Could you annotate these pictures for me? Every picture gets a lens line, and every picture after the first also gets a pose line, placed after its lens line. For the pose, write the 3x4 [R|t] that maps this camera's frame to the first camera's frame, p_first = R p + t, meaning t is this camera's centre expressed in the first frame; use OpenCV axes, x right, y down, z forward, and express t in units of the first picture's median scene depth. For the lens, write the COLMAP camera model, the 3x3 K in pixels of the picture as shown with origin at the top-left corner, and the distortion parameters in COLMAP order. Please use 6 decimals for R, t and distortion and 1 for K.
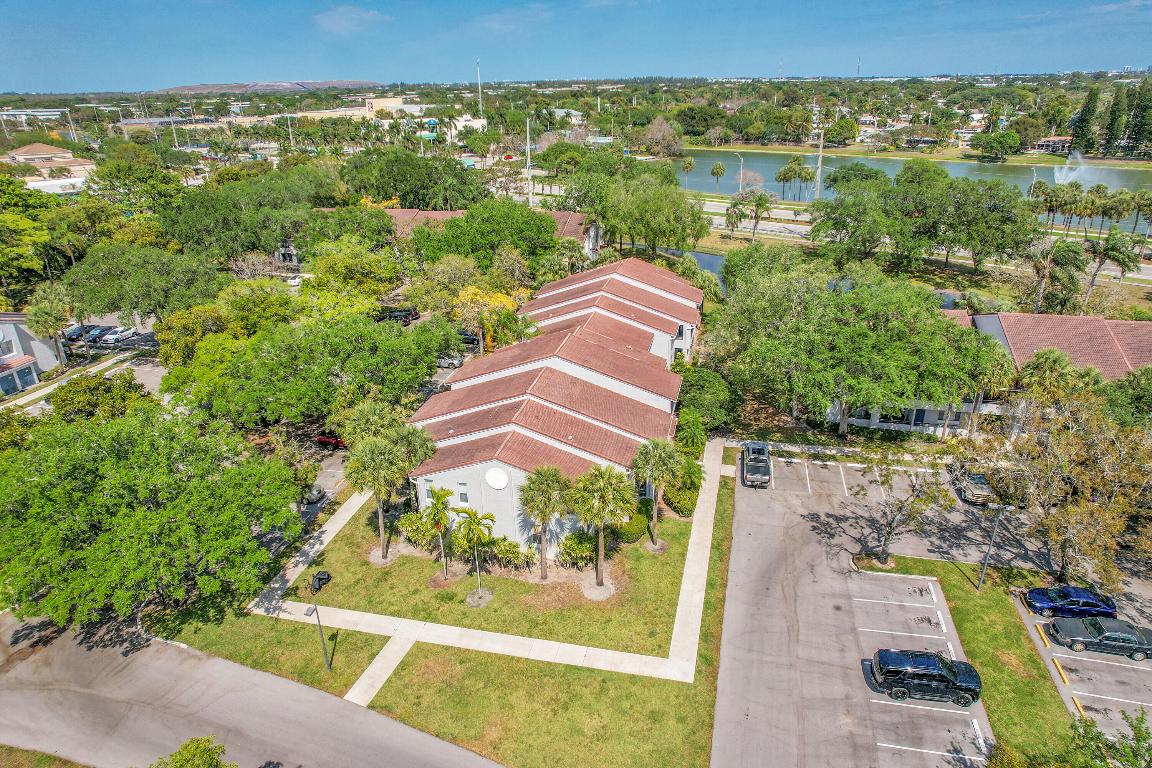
lens RADIAL K [[739.4, 0, 580.6], [0, 739.4, 382.5], [0, 0, 1]] dist [-0.073714, 0.075861]
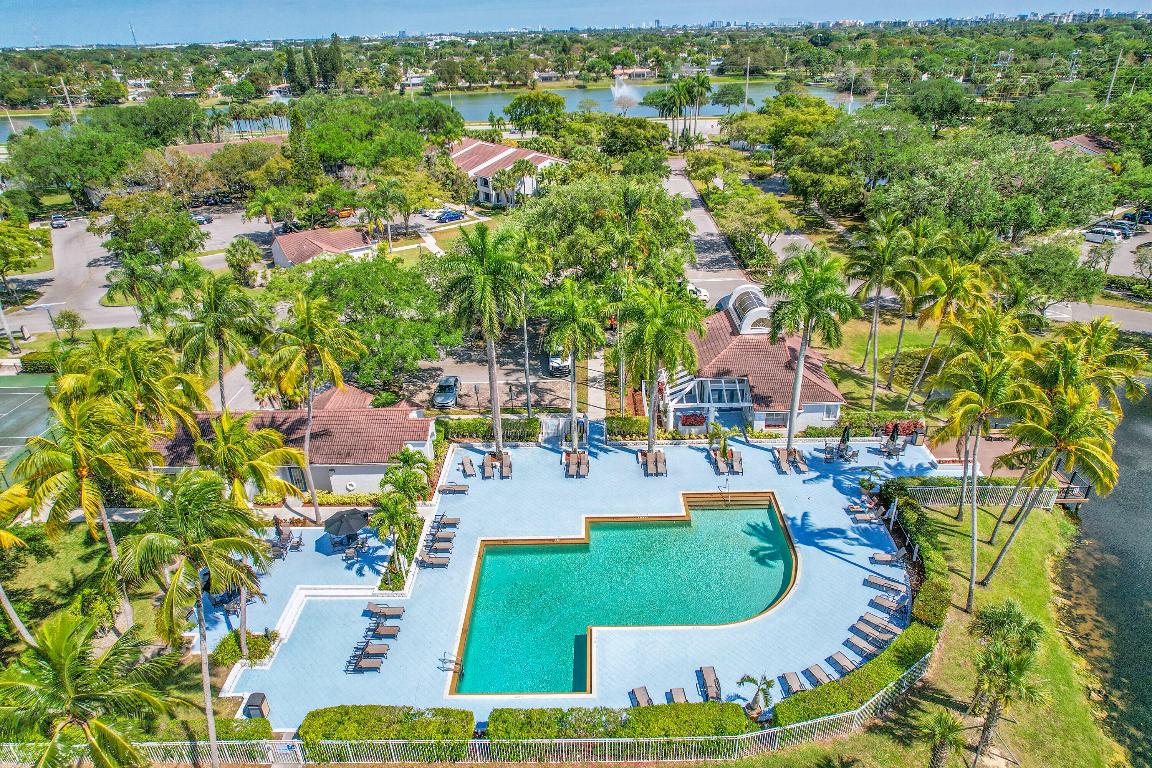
lens RADIAL K [[739.4, 0, 580.6], [0, 739.4, 382.5], [0, 0, 1]] dist [-0.073714, 0.075861]
pose [[0.669202, -0.326519, 0.667499, -0.030517], [0.300276, 0.940503, 0.159022, 0.065979], [-0.679708, 0.094016, 0.727432, -0.151146]]
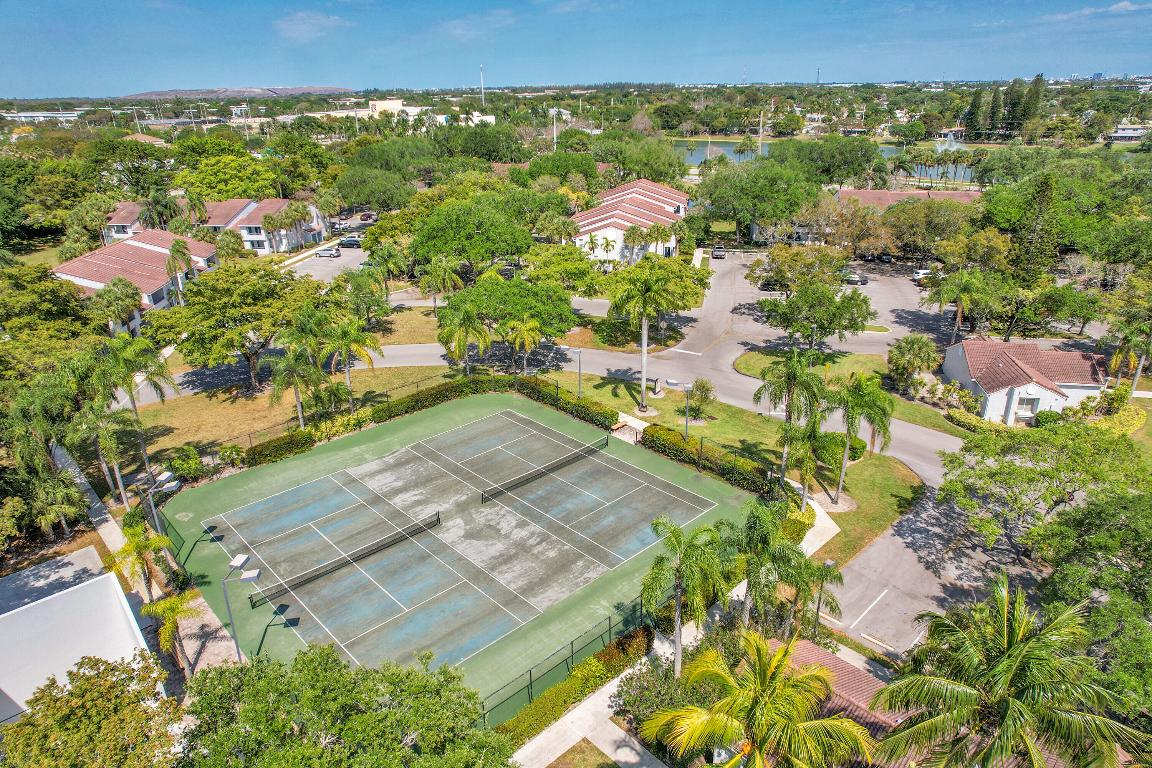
lens RADIAL K [[739.4, 0, 580.6], [0, 739.4, 382.5], [0, 0, 1]] dist [-0.073714, 0.075861]
pose [[0.999144, -0.015136, 0.038499, -0.024349], [0.015424, 0.999855, -0.007200, 0.048740], [-0.038385, 0.007788, 0.999233, -0.109017]]
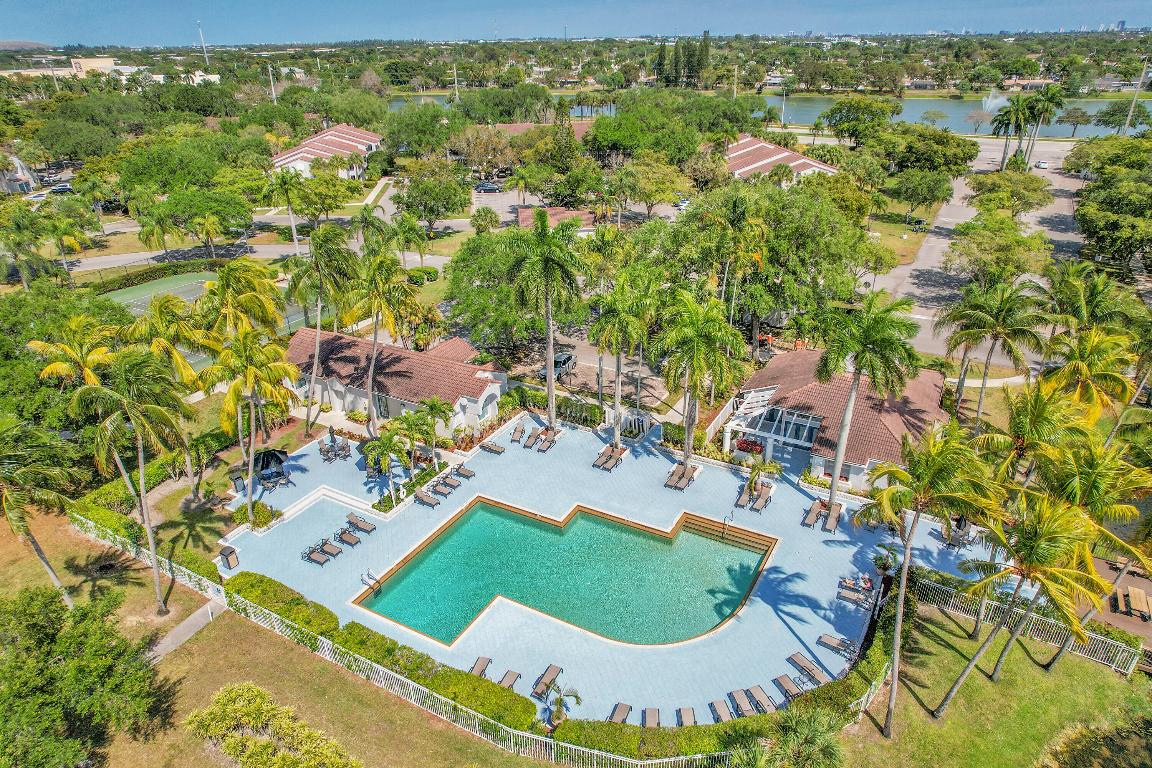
lens RADIAL K [[739.4, 0, 580.6], [0, 739.4, 382.5], [0, 0, 1]] dist [-0.073714, 0.075861]
pose [[0.941750, -0.141172, 0.305250, -0.005497], [0.127751, 0.989764, 0.063613, 0.073671], [-0.311106, -0.020912, 0.950145, -0.168643]]
